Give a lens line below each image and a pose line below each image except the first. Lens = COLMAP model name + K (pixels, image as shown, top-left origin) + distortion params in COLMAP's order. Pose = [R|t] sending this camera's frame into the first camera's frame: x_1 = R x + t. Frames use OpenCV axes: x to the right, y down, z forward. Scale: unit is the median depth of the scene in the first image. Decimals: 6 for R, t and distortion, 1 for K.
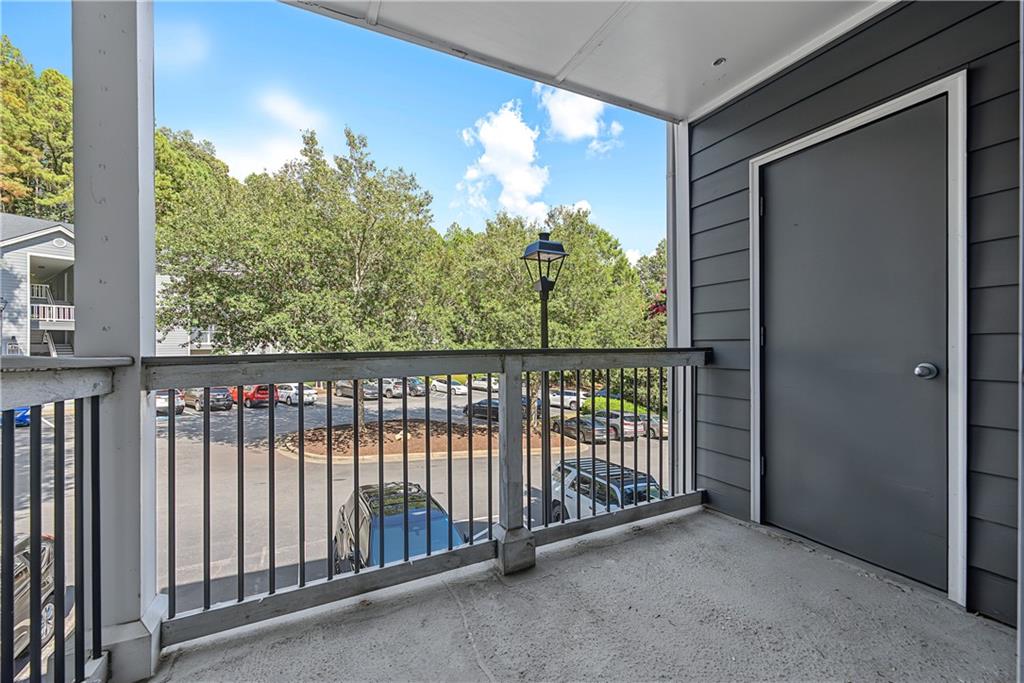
lens RADIAL K [[410.5, 0, 517.1], [0, 410.5, 344.7], [0, 0, 1]] dist [-0.002969, -0.000359]
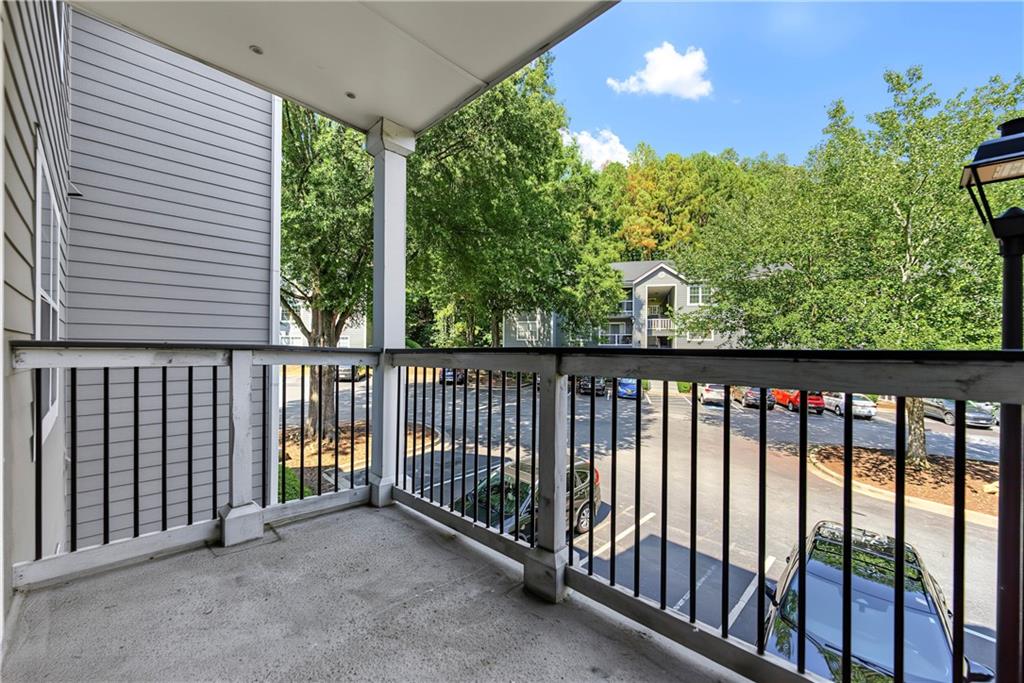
lens RADIAL K [[410.5, 0, 516.3], [0, 410.5, 345.4], [0, 0, 1]] dist [-0.002969, -0.000359]
pose [[0.313658, 0.001578, -0.949535, 0.087074], [-0.006039, 0.999982, -0.000333, 0.000509], [0.949517, 0.005839, 0.313662, 0.069754]]
